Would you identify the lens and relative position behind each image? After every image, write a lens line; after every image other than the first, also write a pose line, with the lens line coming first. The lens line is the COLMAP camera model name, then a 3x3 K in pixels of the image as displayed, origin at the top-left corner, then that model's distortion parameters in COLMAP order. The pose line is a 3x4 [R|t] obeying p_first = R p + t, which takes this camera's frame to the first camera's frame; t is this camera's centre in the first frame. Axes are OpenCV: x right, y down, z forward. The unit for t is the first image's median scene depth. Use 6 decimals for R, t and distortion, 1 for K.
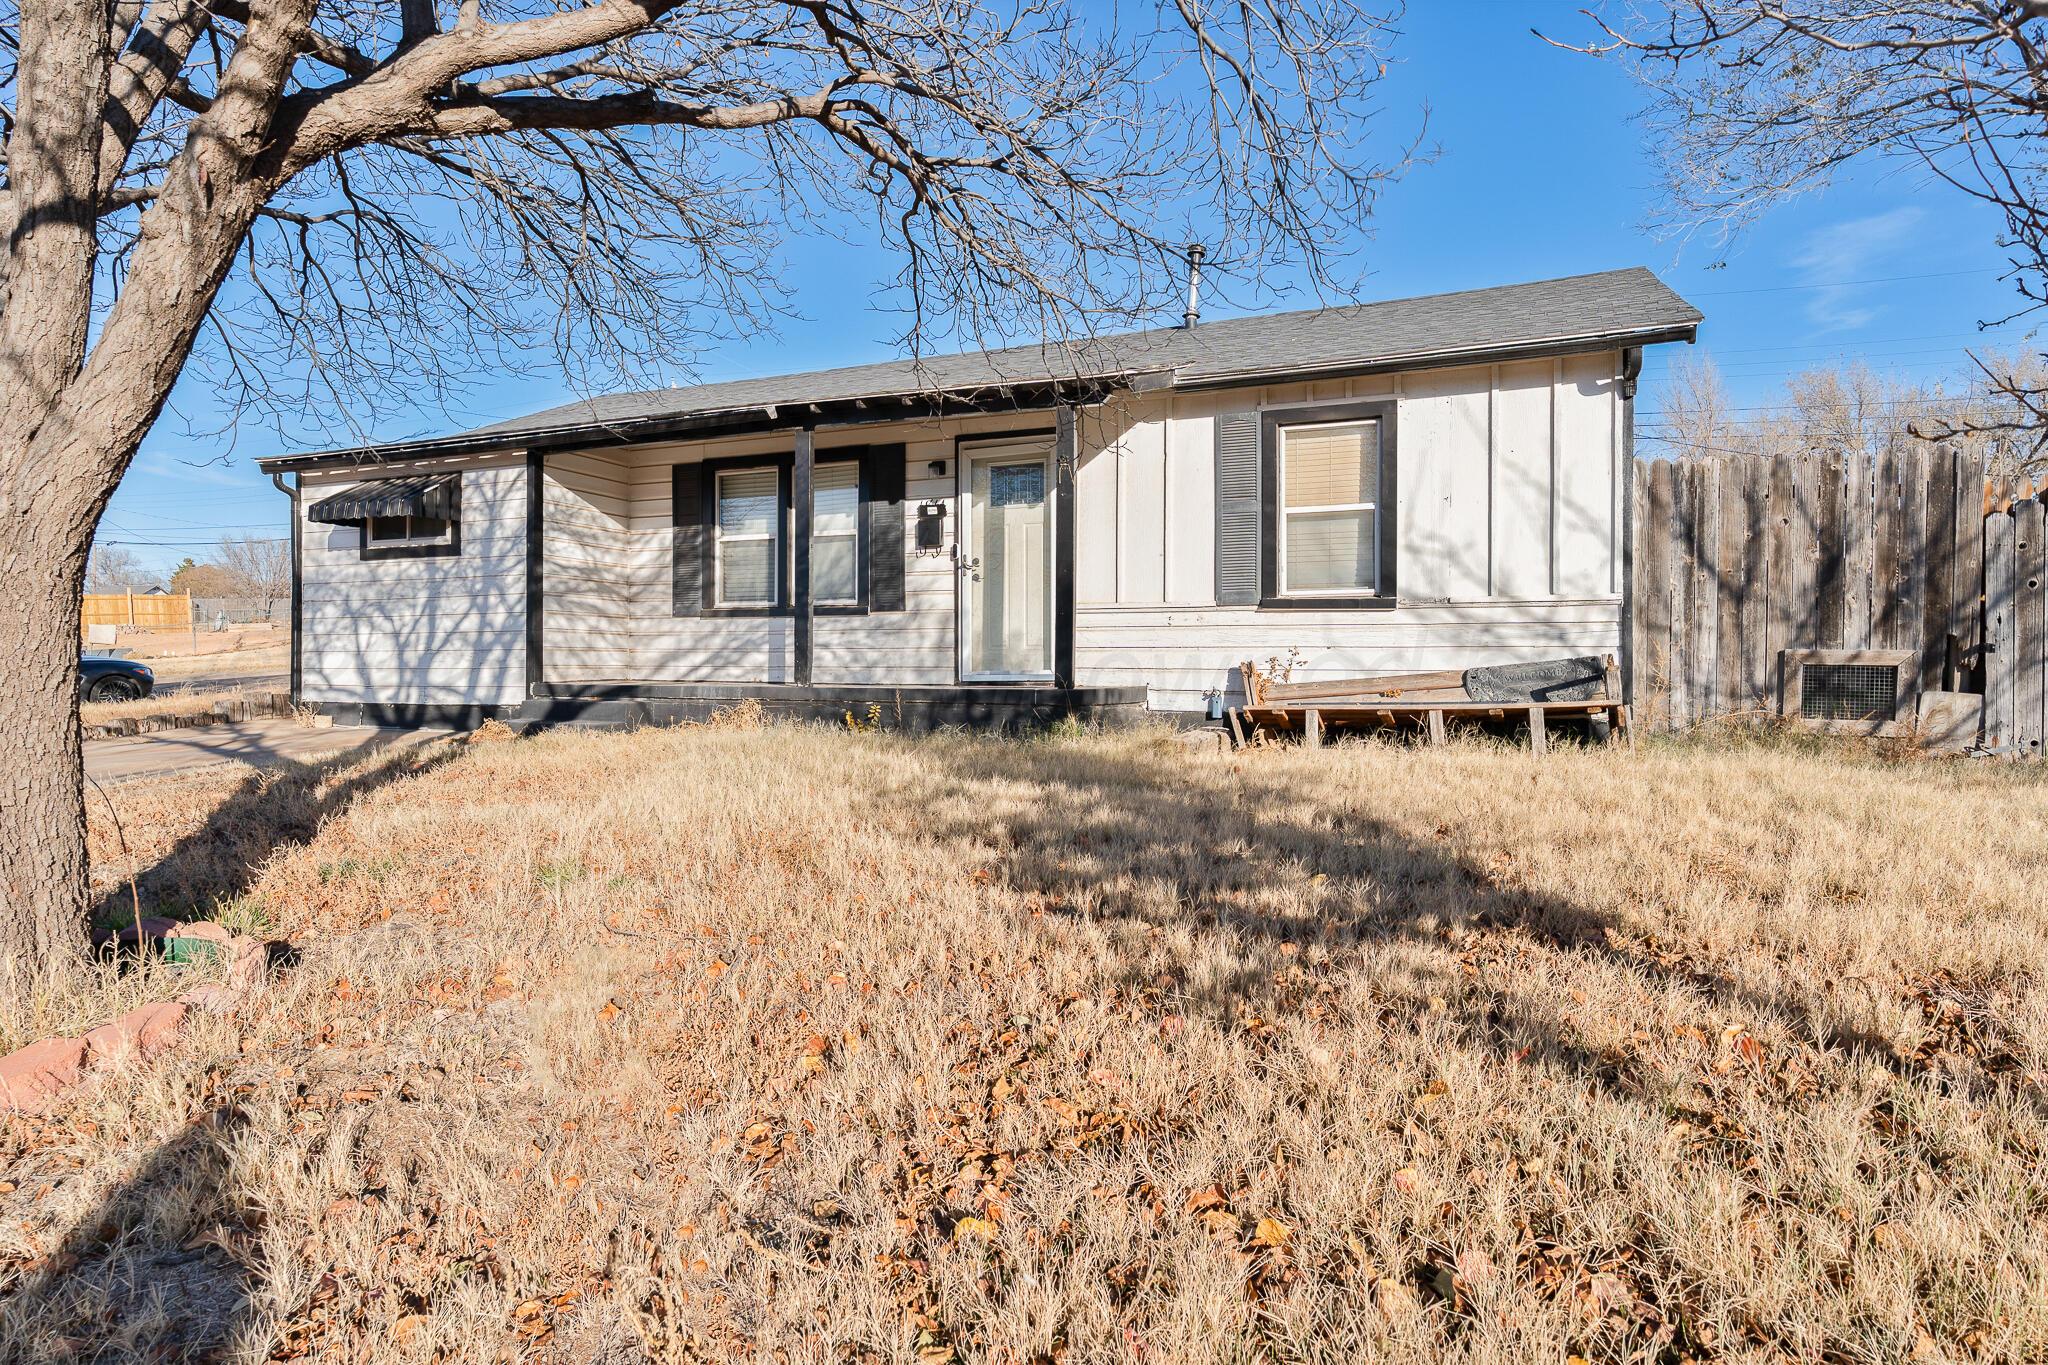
lens RADIAL K [[1087.1, 0, 1026.7], [0, 1087.1, 677.0], [0, 0, 1]] dist [-0.000007, -0.001333]
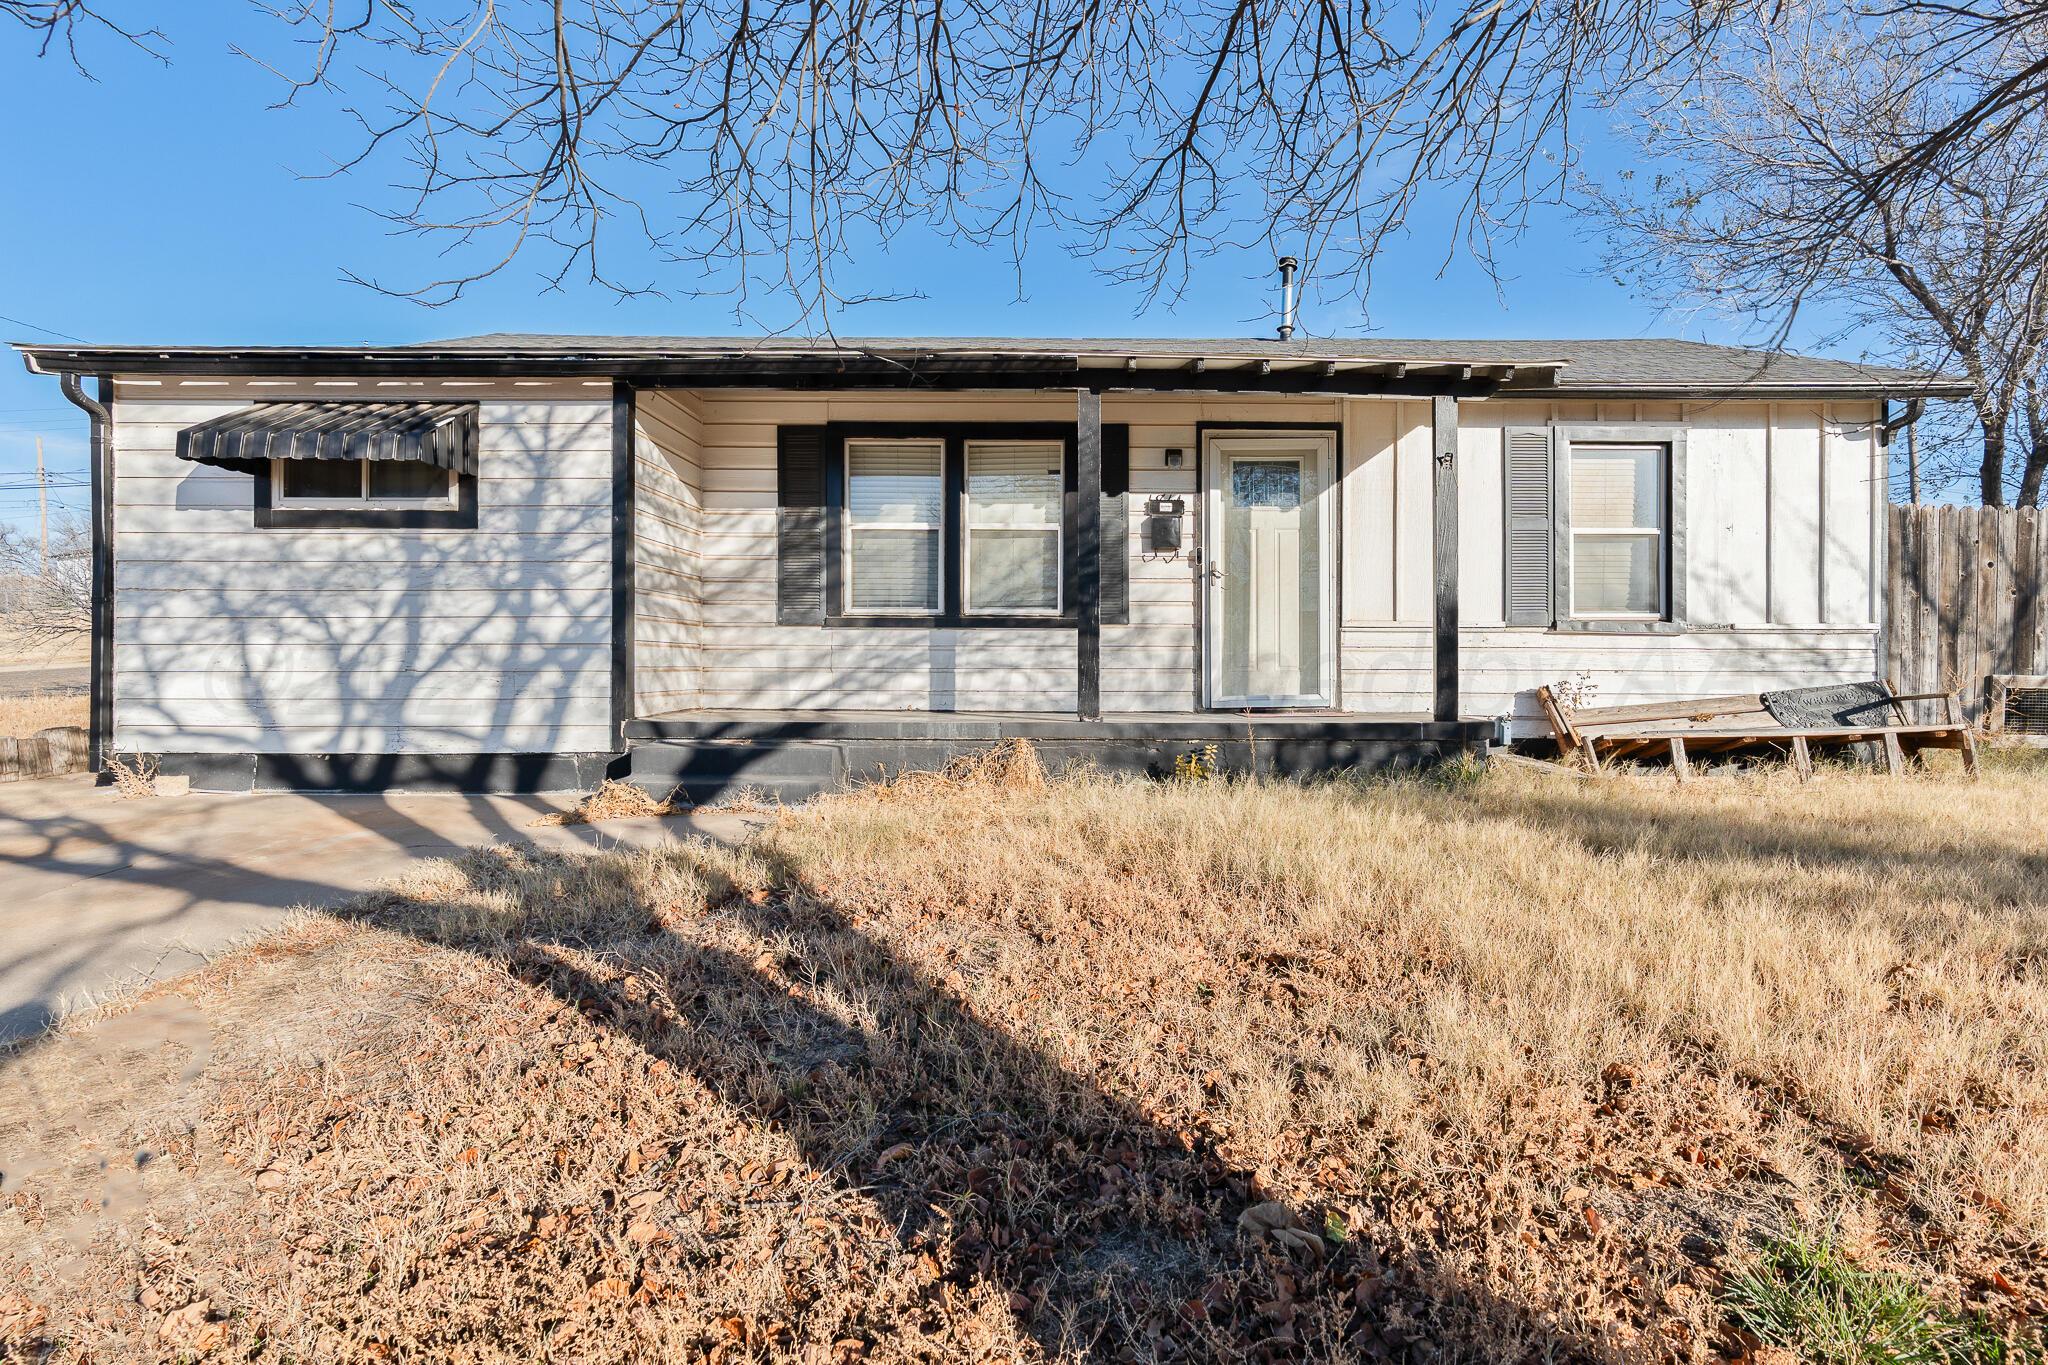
lens RADIAL K [[938.0, 0, 1023.2], [0, 938.0, 677.8], [0, 0, 1]] dist [-0.004312, 0.000567]
pose [[0.917364, -0.006628, 0.397994, -0.453121], [0.004209, 0.999967, 0.006951, -0.024210], [-0.398027, -0.004702, 0.917362, 0.351645]]
